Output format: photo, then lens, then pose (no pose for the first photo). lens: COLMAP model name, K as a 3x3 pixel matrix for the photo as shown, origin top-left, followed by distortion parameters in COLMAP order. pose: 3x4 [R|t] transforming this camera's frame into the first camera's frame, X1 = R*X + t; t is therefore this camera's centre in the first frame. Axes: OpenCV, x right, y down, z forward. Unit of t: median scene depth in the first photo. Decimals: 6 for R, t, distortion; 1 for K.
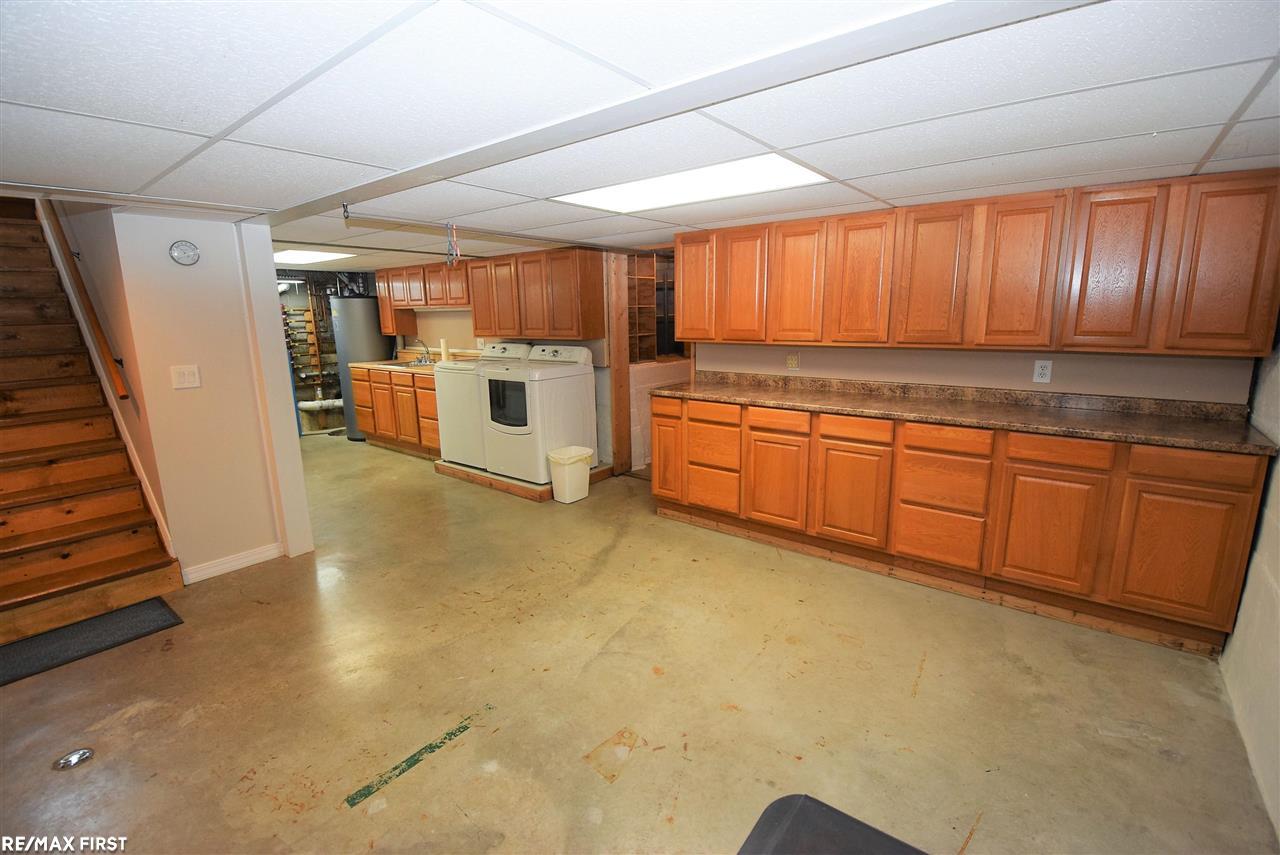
lens RADIAL K [[560.2, 0, 640.0], [0, 560.2, 427.5], [0, 0, 1]] dist [0.010289, -0.019581]
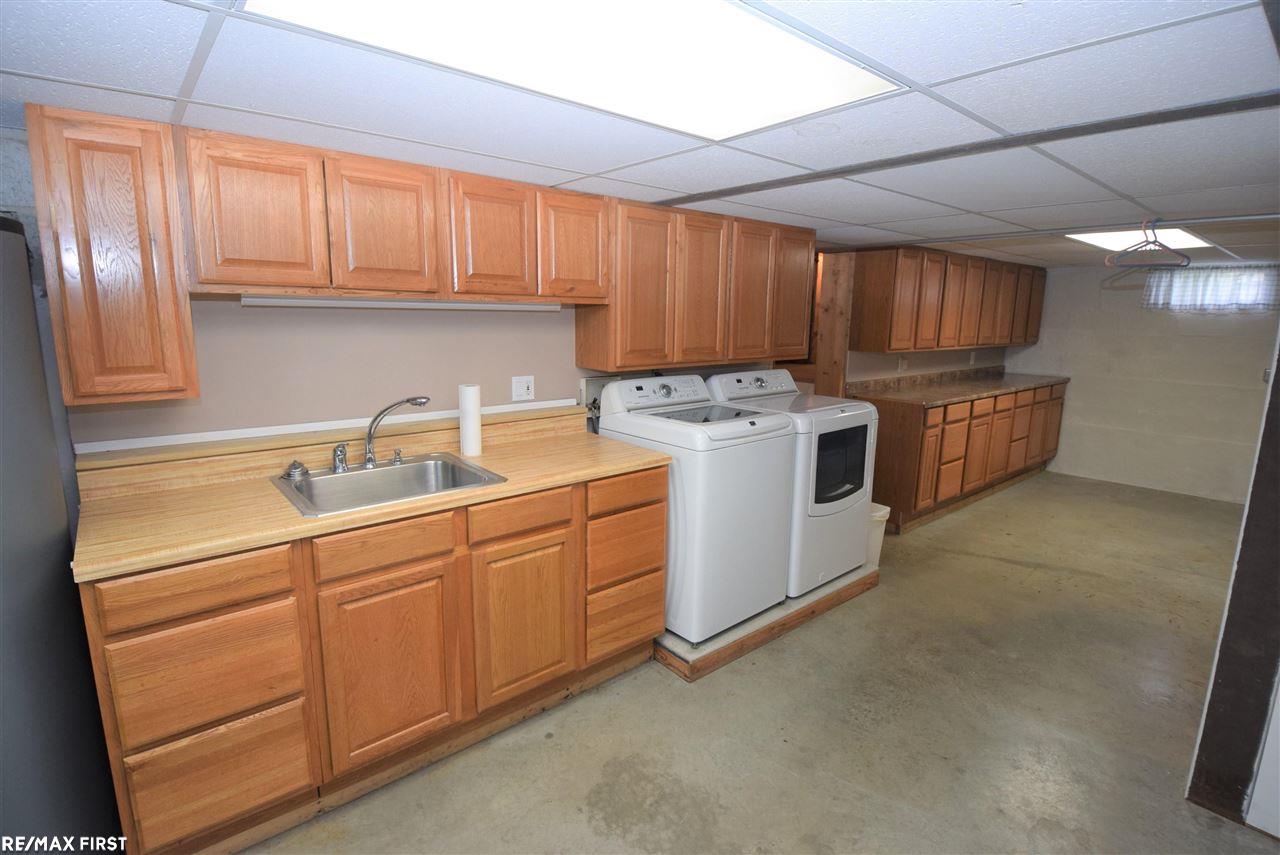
lens RADIAL K [[618.5, 0, 640.0], [0, 618.5, 427.5], [0, 0, 1]] dist [0.003222, -0.014902]
pose [[0.192339, -0.162431, 0.967792, -1.438353], [0.179653, 0.975367, 0.127999, -0.324730], [-0.964744, 0.149247, 0.216782, 1.615411]]
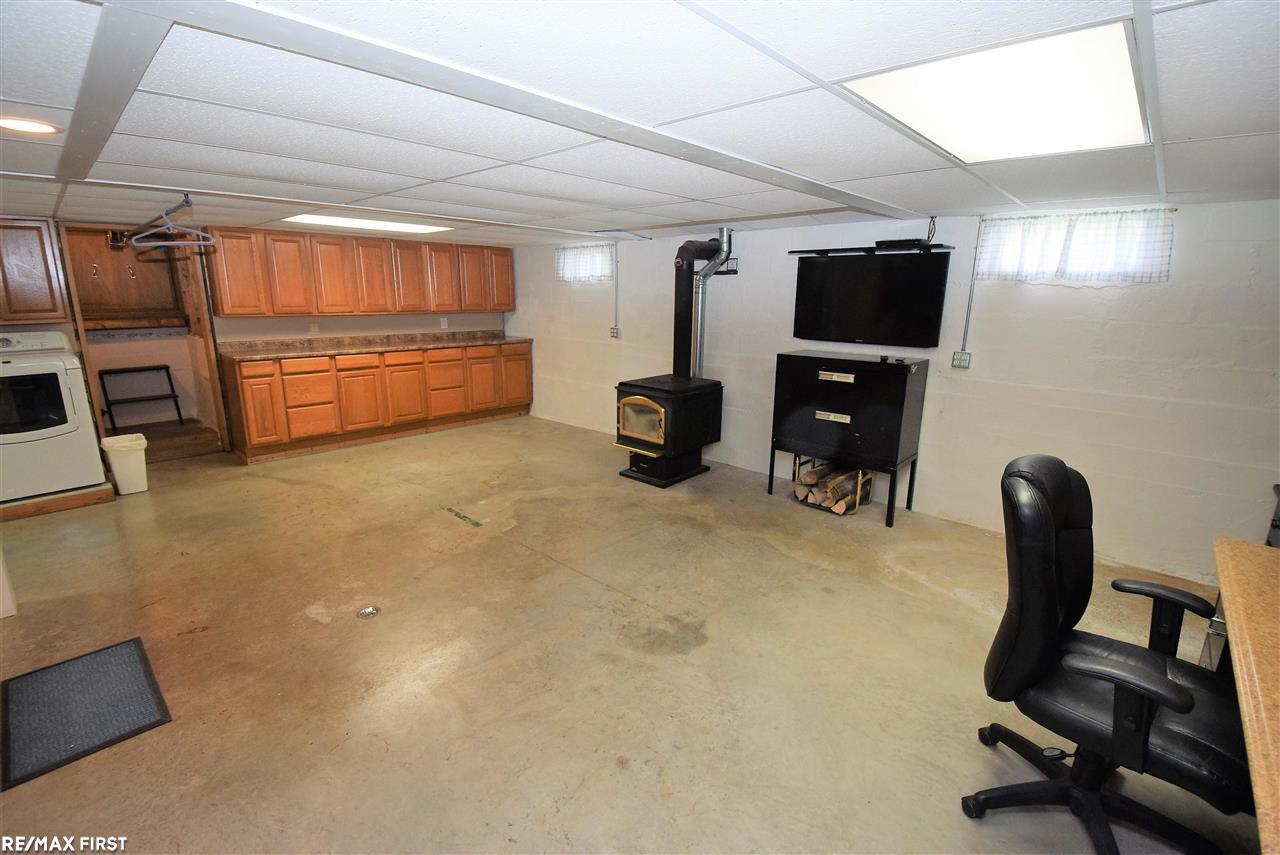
lens RADIAL K [[560.2, 0, 640.0], [0, 560.2, 427.5], [0, 0, 1]] dist [0.010289, -0.019581]
pose [[0.081600, -0.216842, 0.972790, -1.428579], [0.188684, 0.961756, 0.198555, 0.001870], [-0.978642, 0.167348, 0.119394, 0.050216]]
